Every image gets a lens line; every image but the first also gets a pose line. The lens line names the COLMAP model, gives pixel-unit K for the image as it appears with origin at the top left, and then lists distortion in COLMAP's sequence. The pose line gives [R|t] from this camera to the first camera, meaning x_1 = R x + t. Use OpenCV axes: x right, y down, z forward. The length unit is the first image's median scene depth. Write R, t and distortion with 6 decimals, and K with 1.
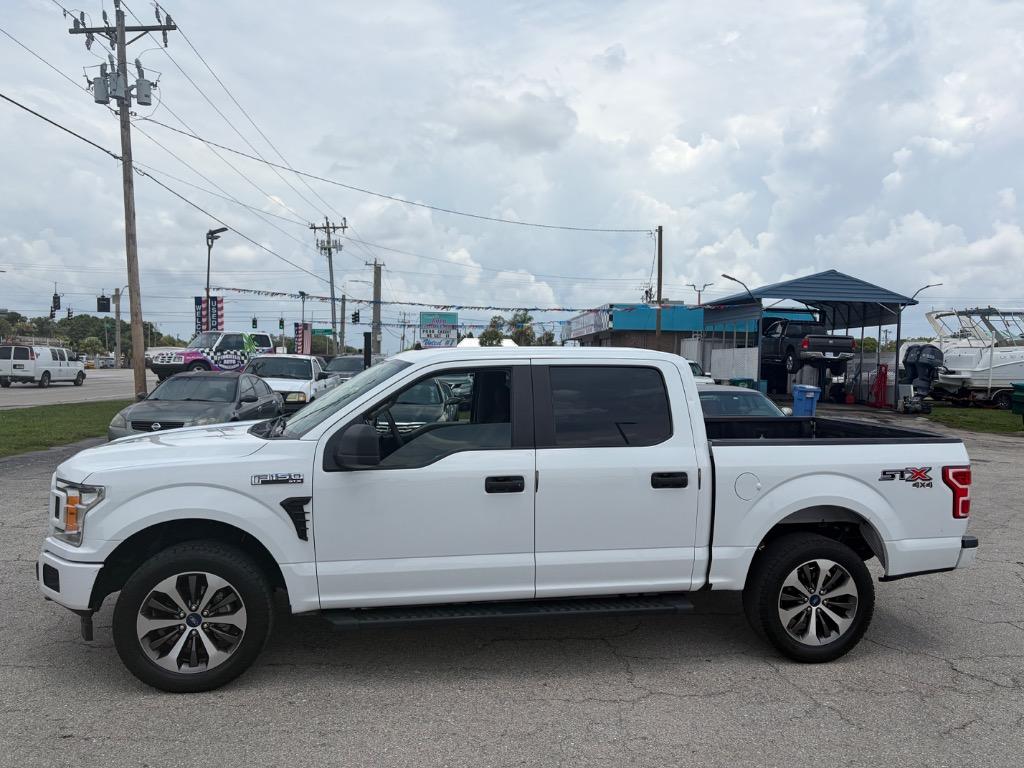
lens RADIAL K [[774.2, 0, 517.8], [0, 774.2, 390.6], [0, 0, 1]] dist [0.031871, -0.013699]
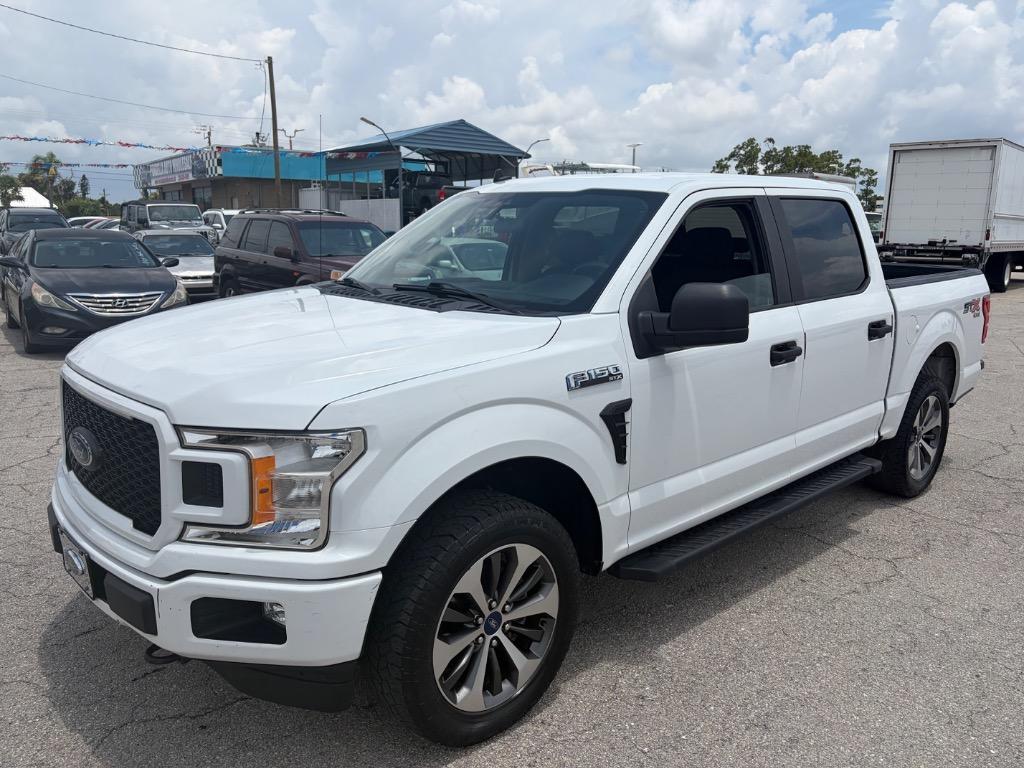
lens RADIAL K [[774.2, 0, 512.0], [0, 774.2, 382.5], [0, 0, 1]] dist [0.031871, -0.013699]
pose [[0.852384, -0.116248, 0.509831, -0.579043], [0.026419, 0.983305, 0.180036, 0.003240], [-0.522248, -0.139991, 0.841225, 0.432267]]
